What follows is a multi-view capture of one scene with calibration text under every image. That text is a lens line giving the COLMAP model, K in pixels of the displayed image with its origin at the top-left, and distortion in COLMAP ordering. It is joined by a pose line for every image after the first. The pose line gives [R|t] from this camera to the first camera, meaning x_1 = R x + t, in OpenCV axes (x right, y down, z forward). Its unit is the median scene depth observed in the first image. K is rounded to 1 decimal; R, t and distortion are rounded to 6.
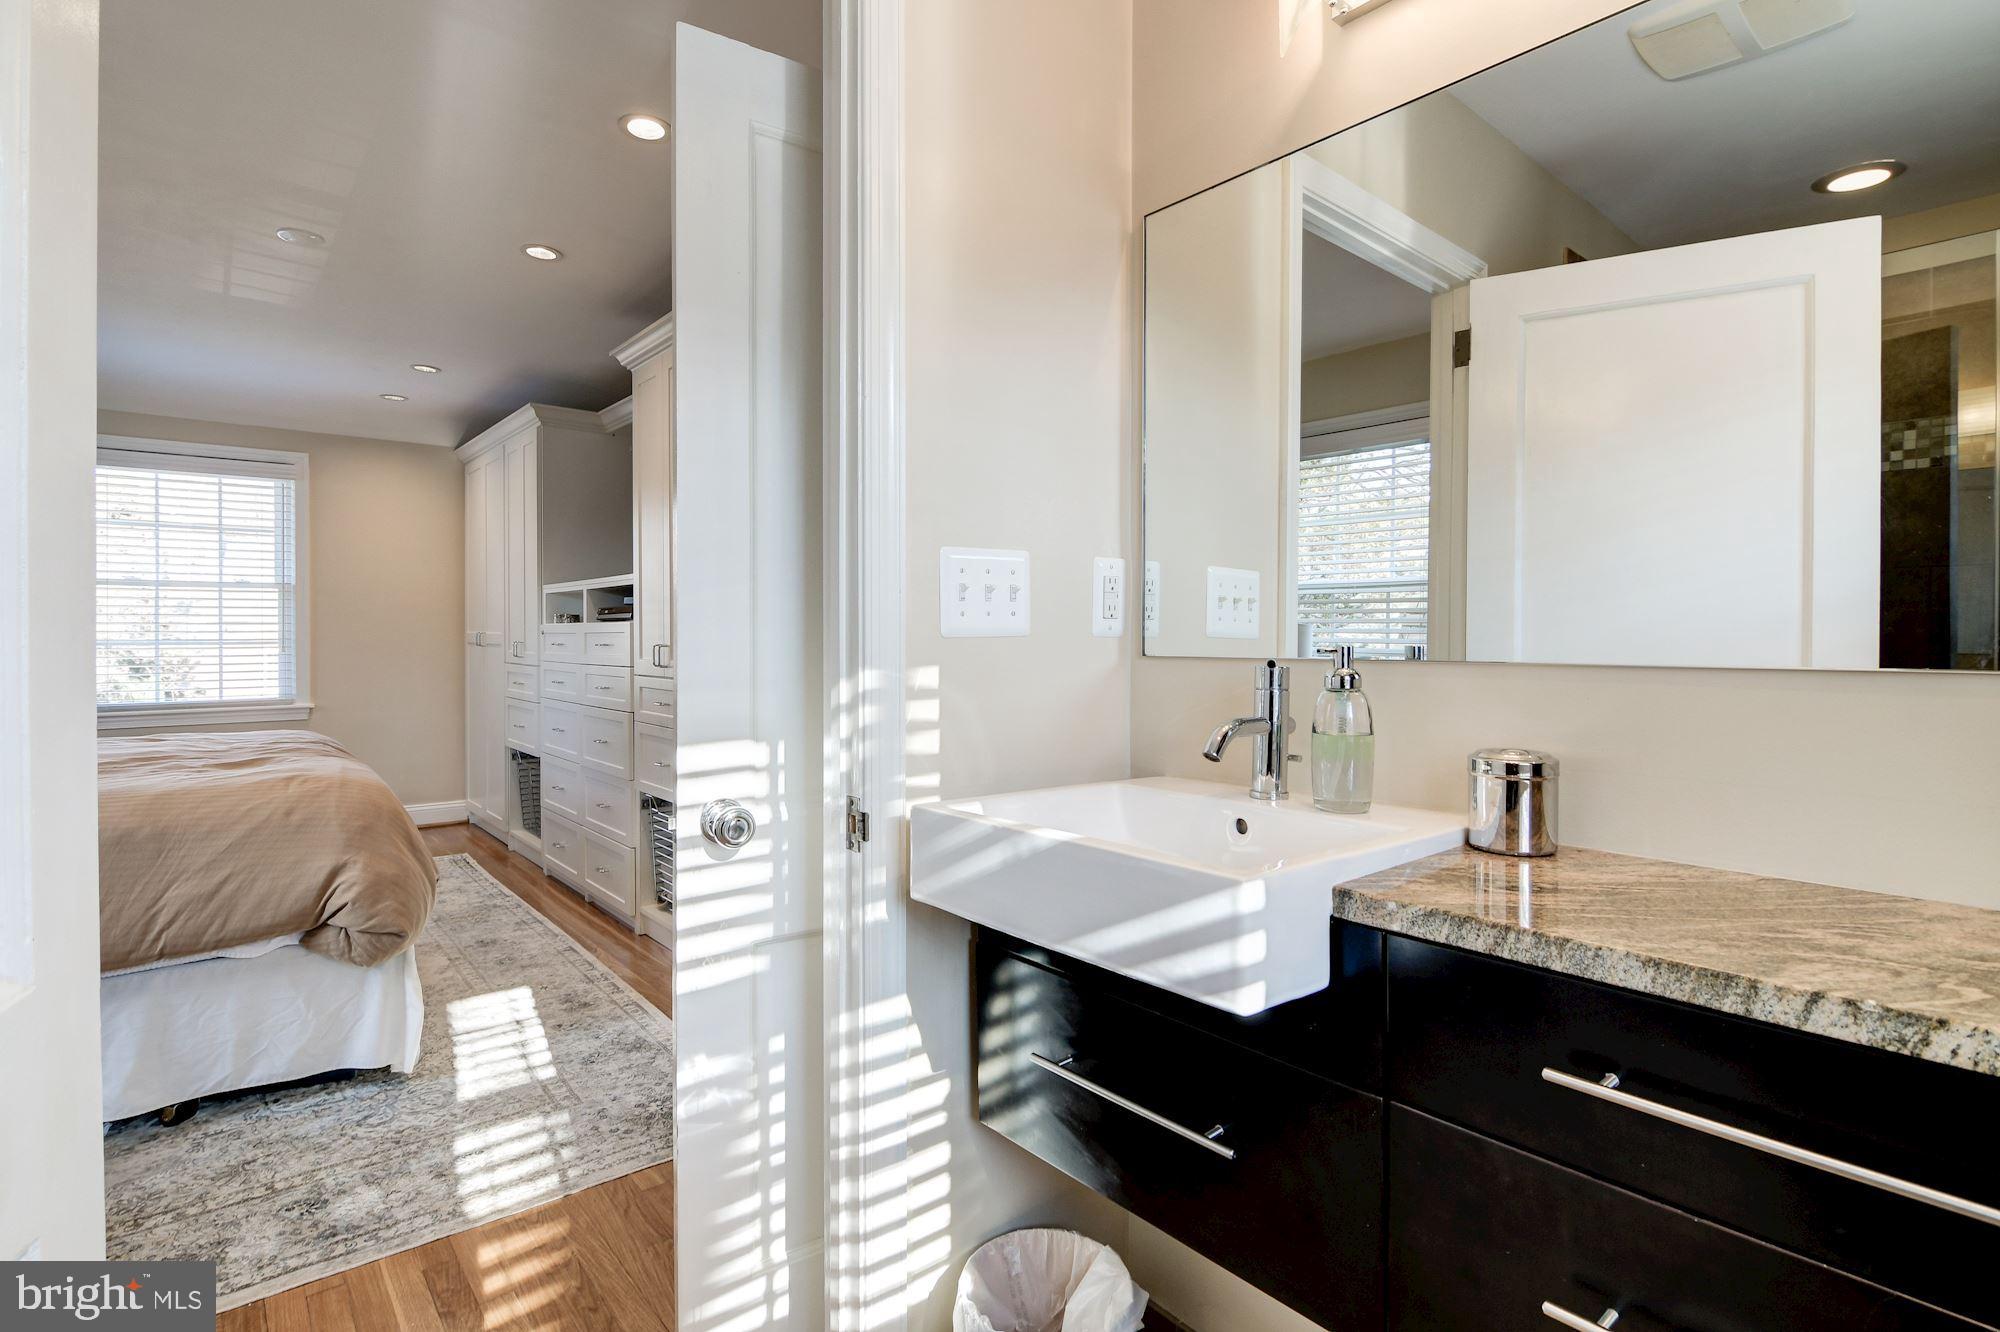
lens RADIAL K [[986.2, 0, 1013.9], [0, 986.2, 640.0], [0, 0, 1]] dist [-0.000382, -0.001305]
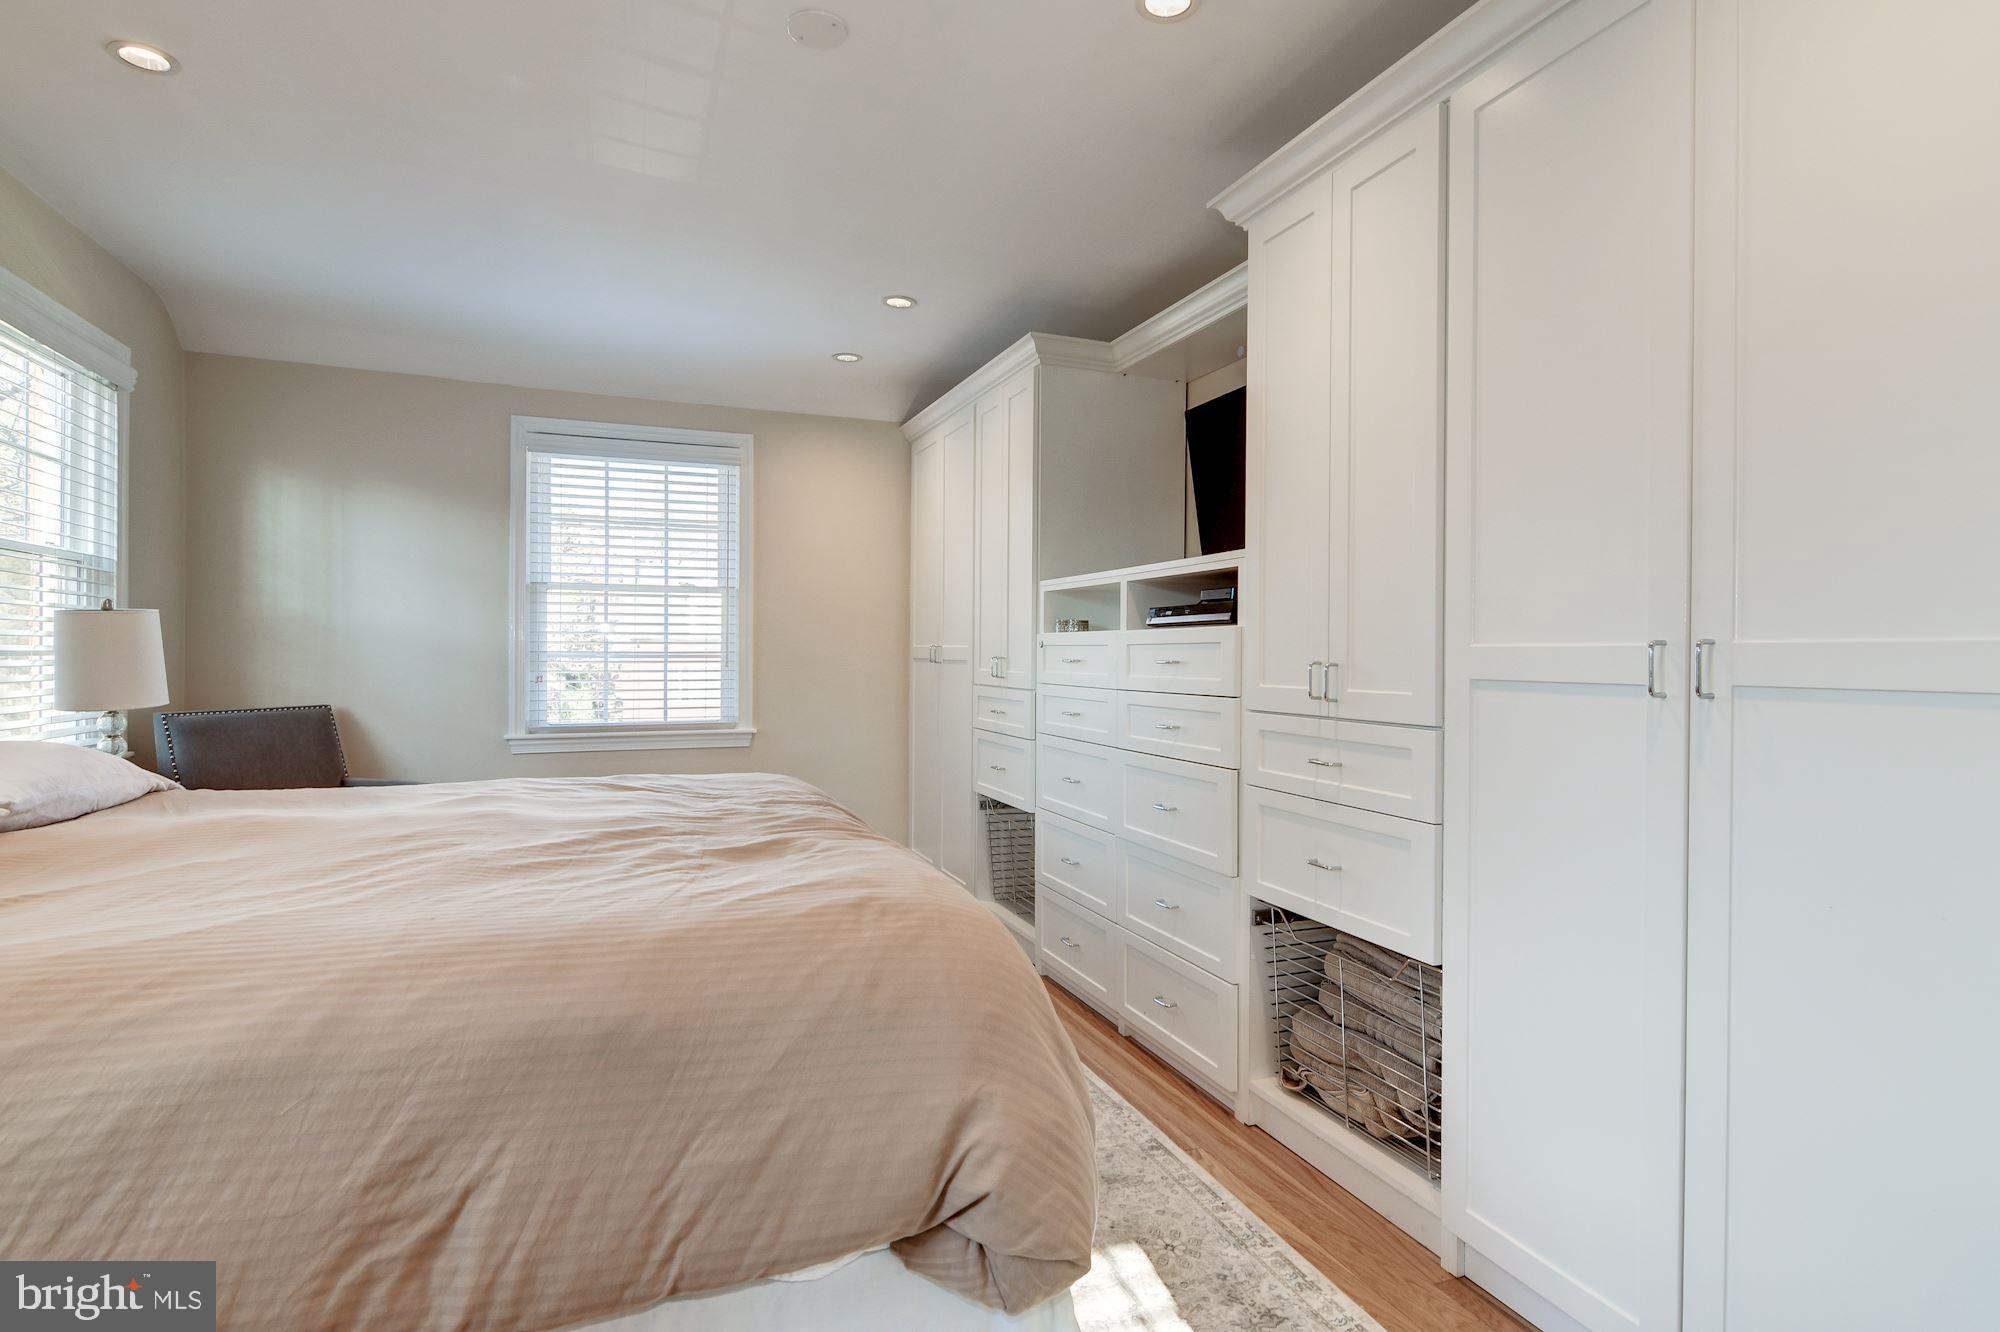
lens RADIAL K [[1025.4, 0, 1003.5], [0, 1025.4, 655.6], [0, 0, 1]] dist [0.006893, -0.000703]
pose [[0.946776, 0.007788, -0.321800, -0.279164], [-0.009650, 0.999945, -0.004192, 0.004397], [0.321749, 0.007074, 0.946798, 0.289068]]
